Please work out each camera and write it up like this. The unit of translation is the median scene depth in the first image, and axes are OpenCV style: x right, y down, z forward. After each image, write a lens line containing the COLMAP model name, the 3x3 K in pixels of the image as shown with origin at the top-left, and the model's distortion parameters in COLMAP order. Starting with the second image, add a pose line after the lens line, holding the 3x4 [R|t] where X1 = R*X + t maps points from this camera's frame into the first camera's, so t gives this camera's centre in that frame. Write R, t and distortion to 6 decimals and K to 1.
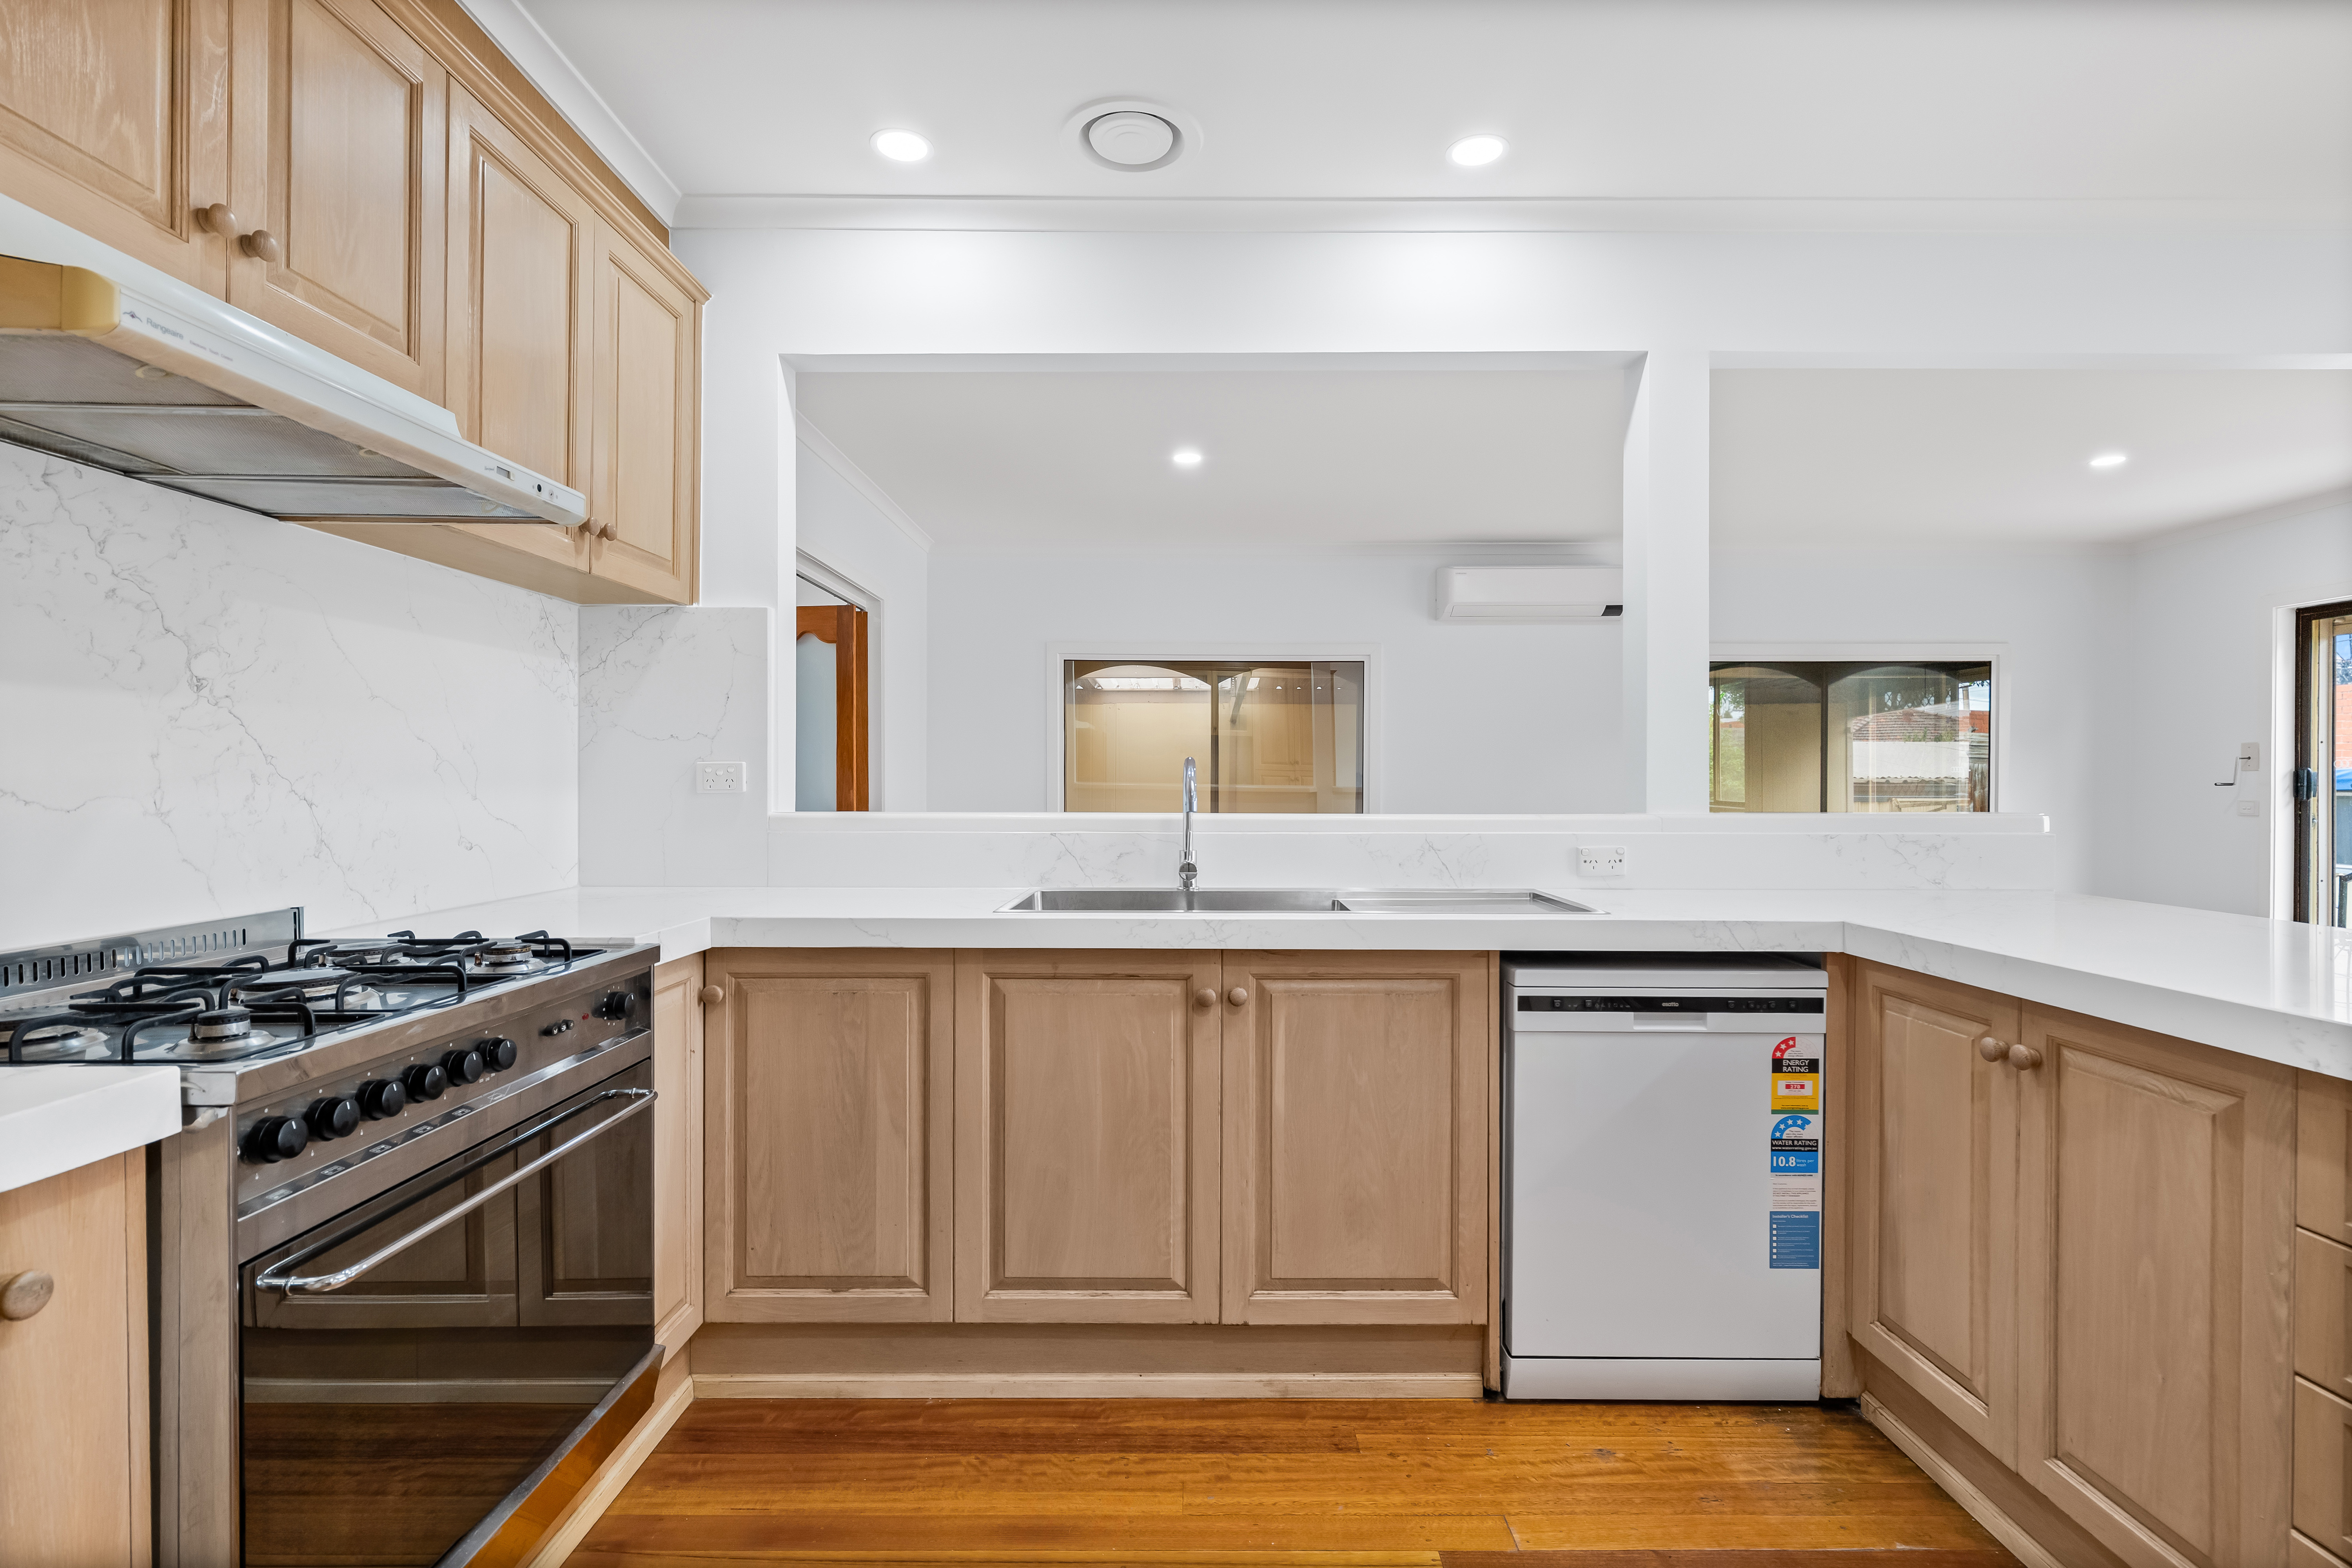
lens RADIAL K [[1089.7, 0, 1177.5], [0, 1089.7, 787.2], [0, 0, 1]] dist [-0.002254, -0.000662]
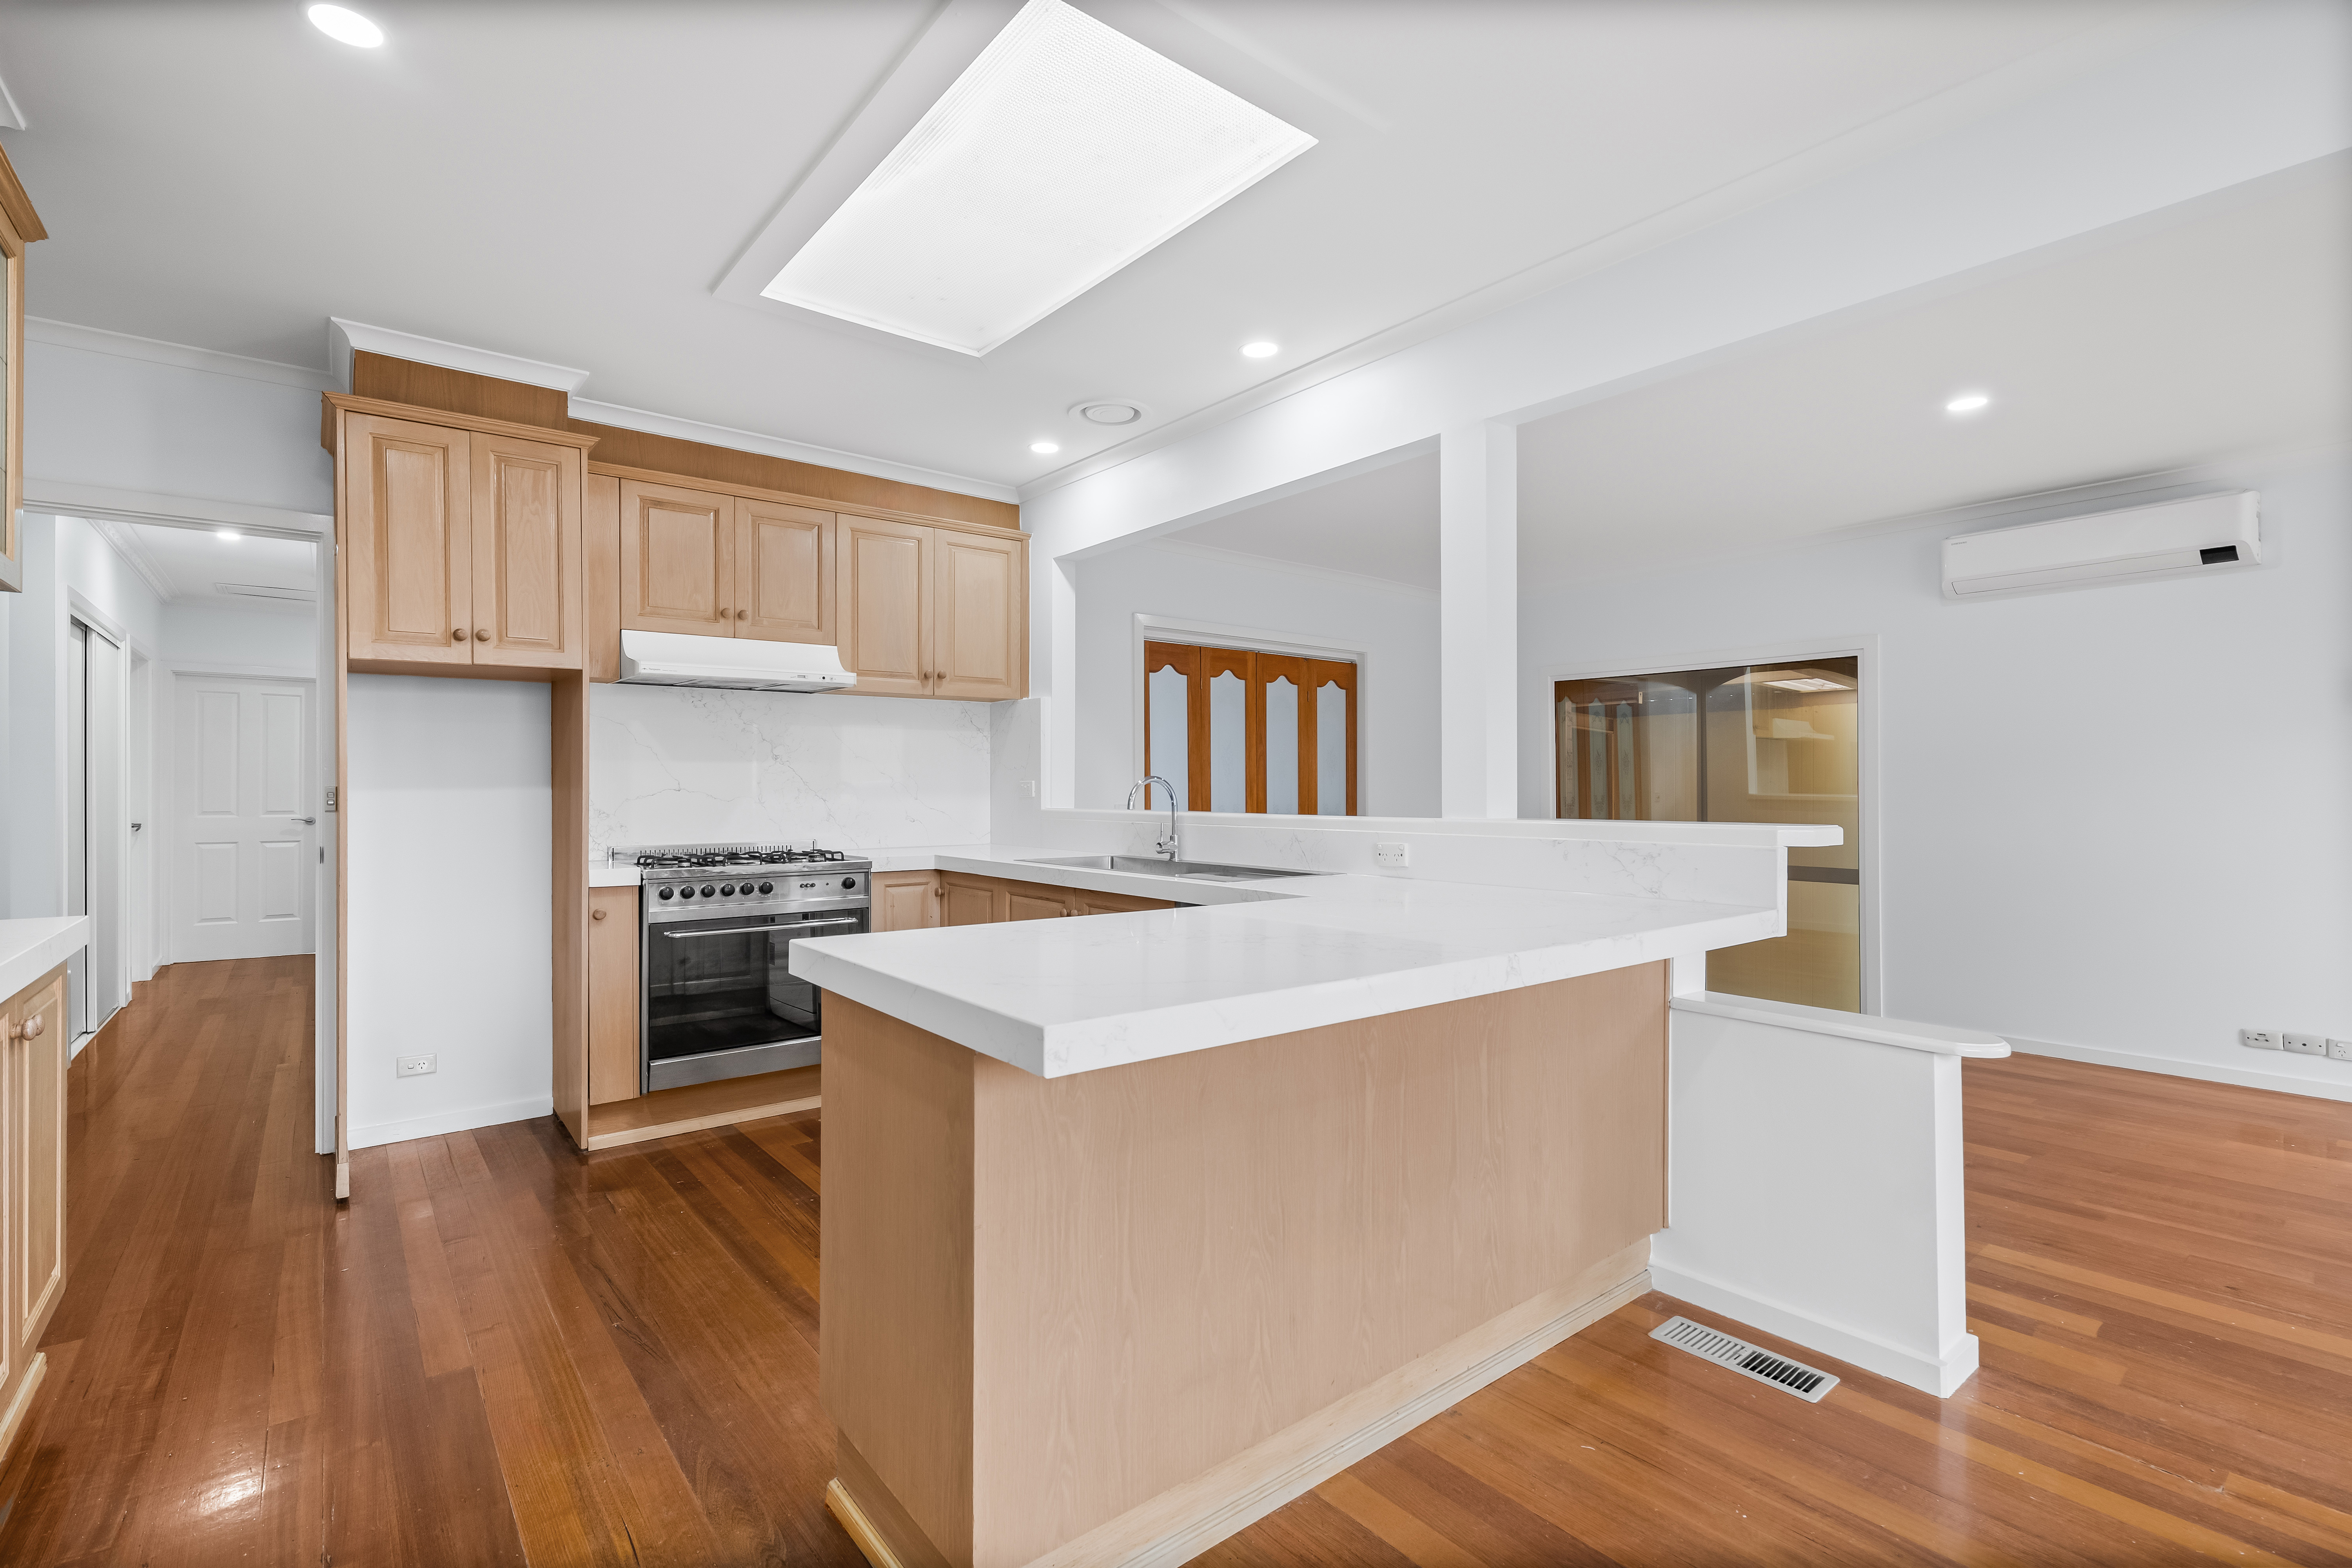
lens RADIAL K [[1089.7, 0, 1178.4], [0, 1089.7, 784.1], [0, 0, 1]] dist [-0.002254, -0.000662]
pose [[0.627739, -0.006261, -0.778399, 1.181920], [-0.003096, 0.999940, -0.010540, 0.000300], [0.778418, 0.009026, 0.627682, 0.023910]]
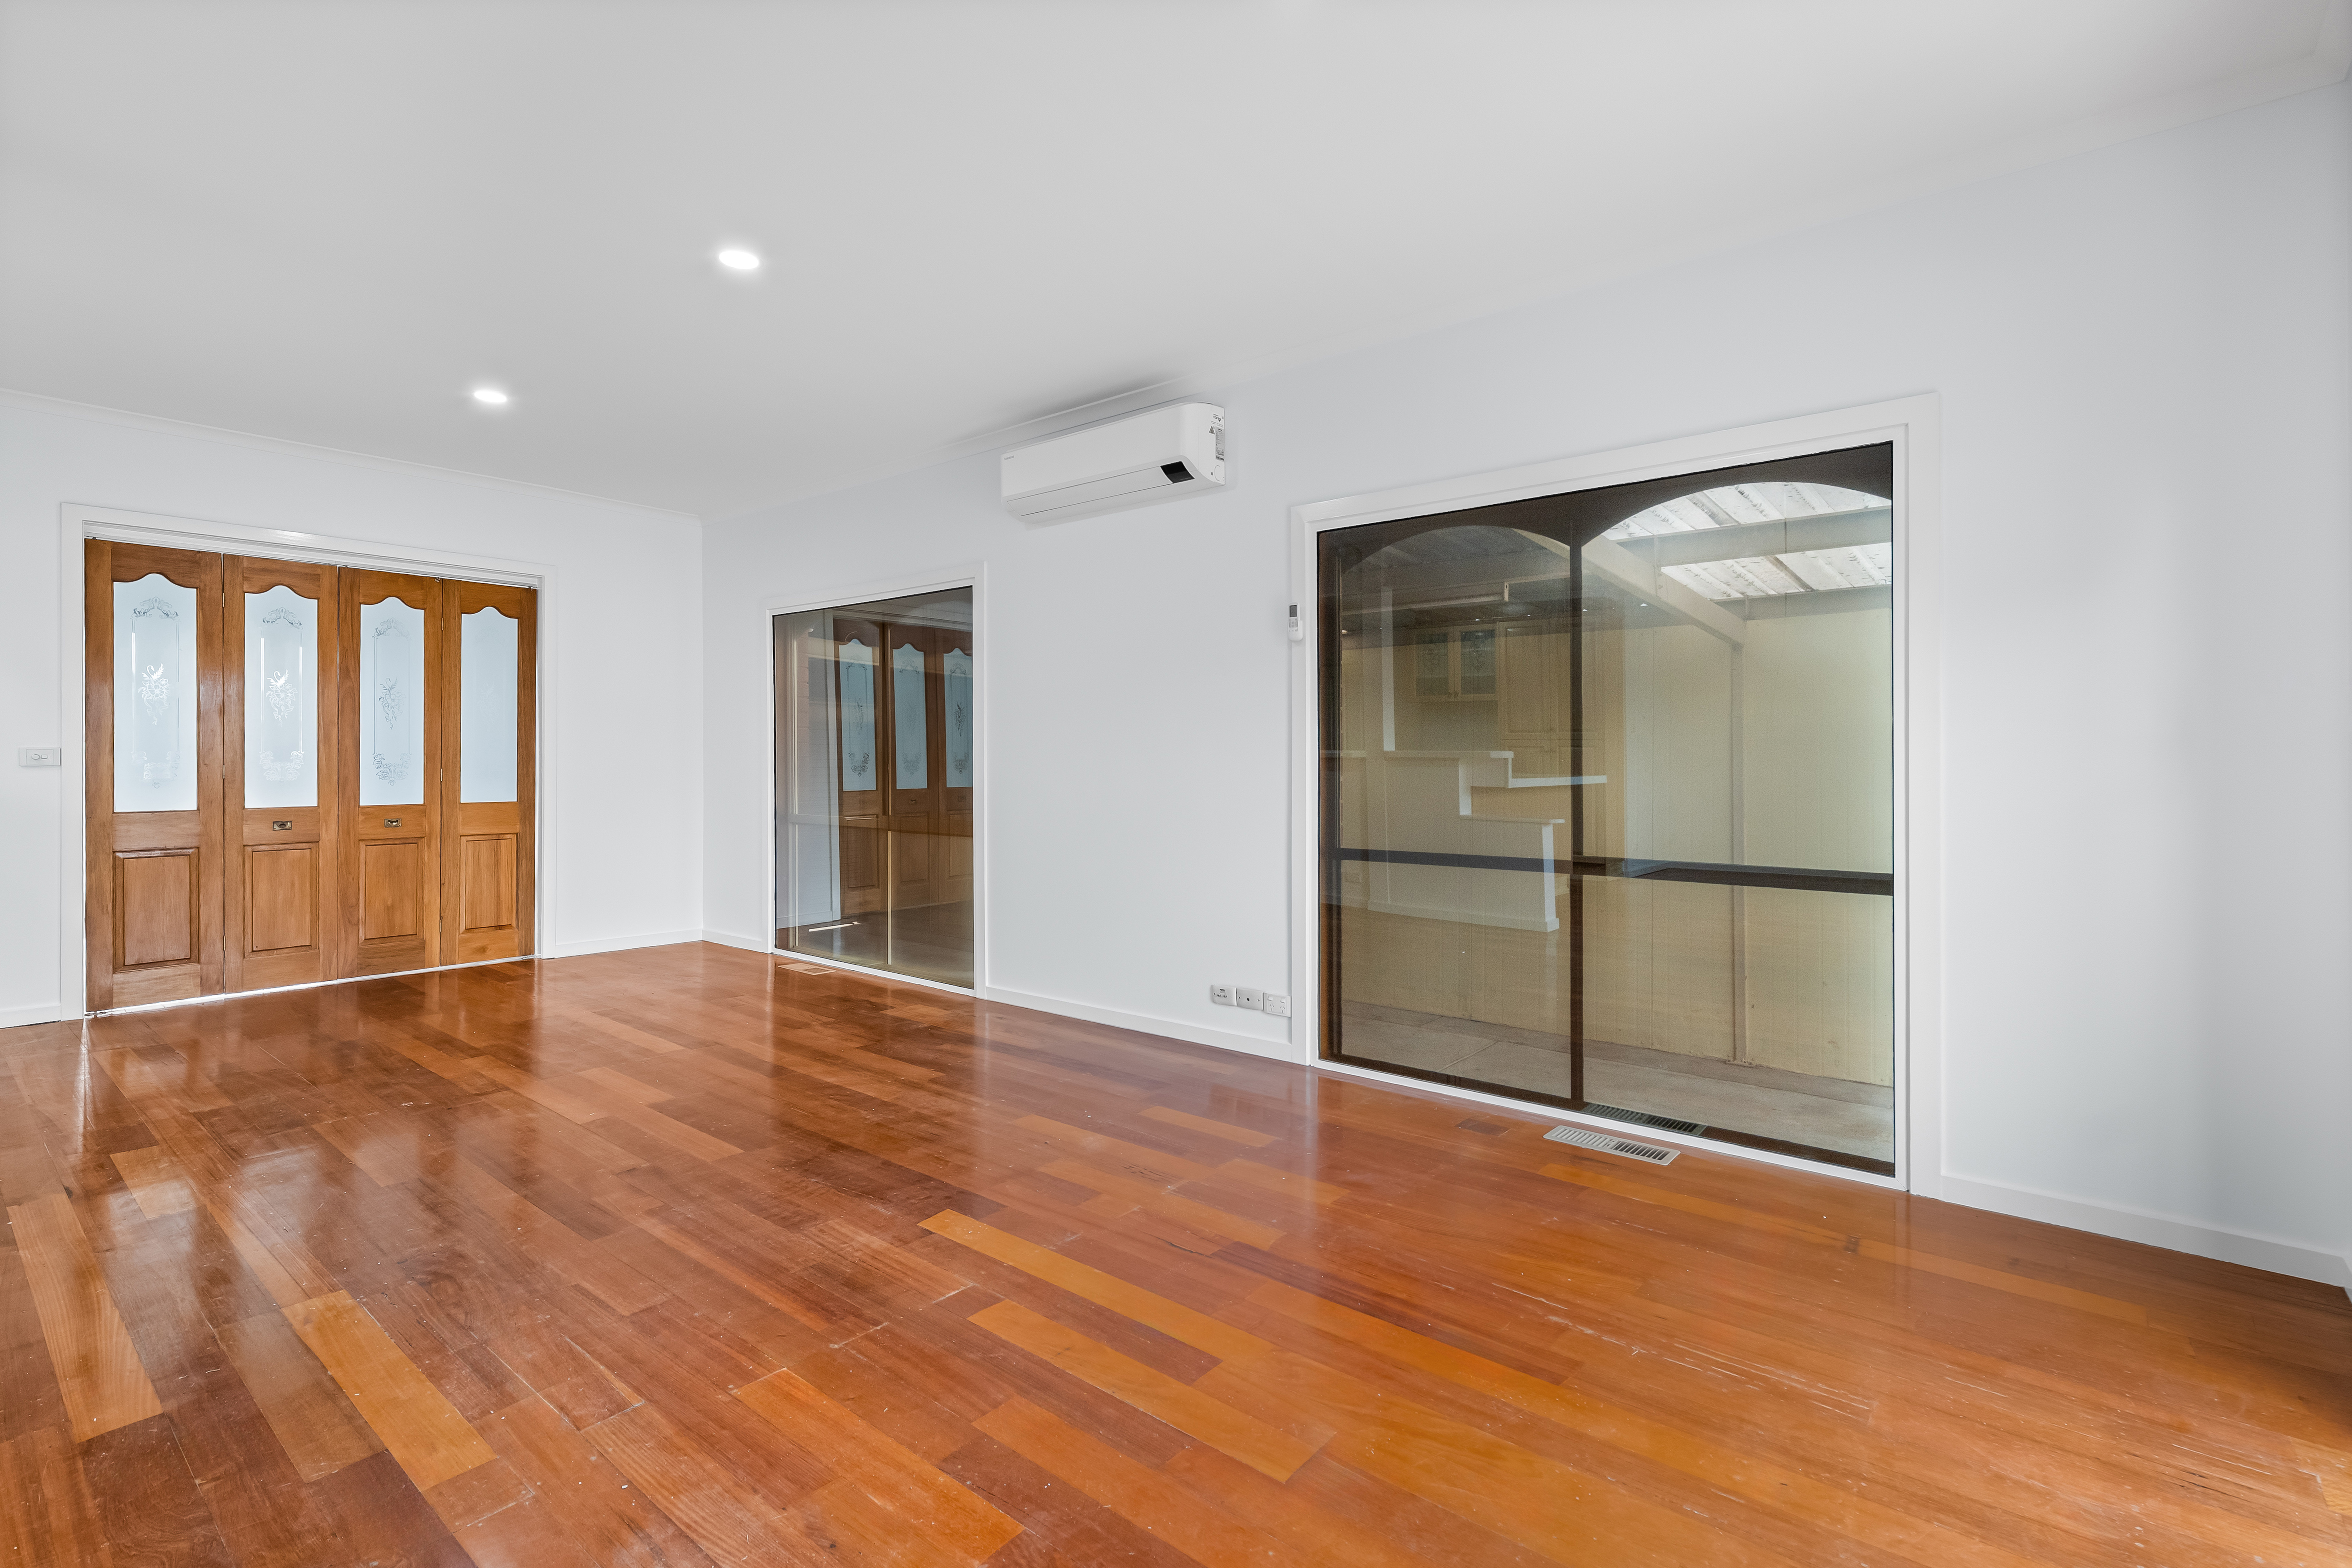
lens RADIAL K [[1089.7, 0, 1179.5], [0, 1089.7, 771.9], [0, 0, 1]] dist [-0.002254, -0.000662]
pose [[0.771484, 0.004951, -0.636229, 1.852736], [-0.005031, 0.999986, 0.001681, 0.045426], [0.636229, 0.001904, 0.771498, 1.094970]]
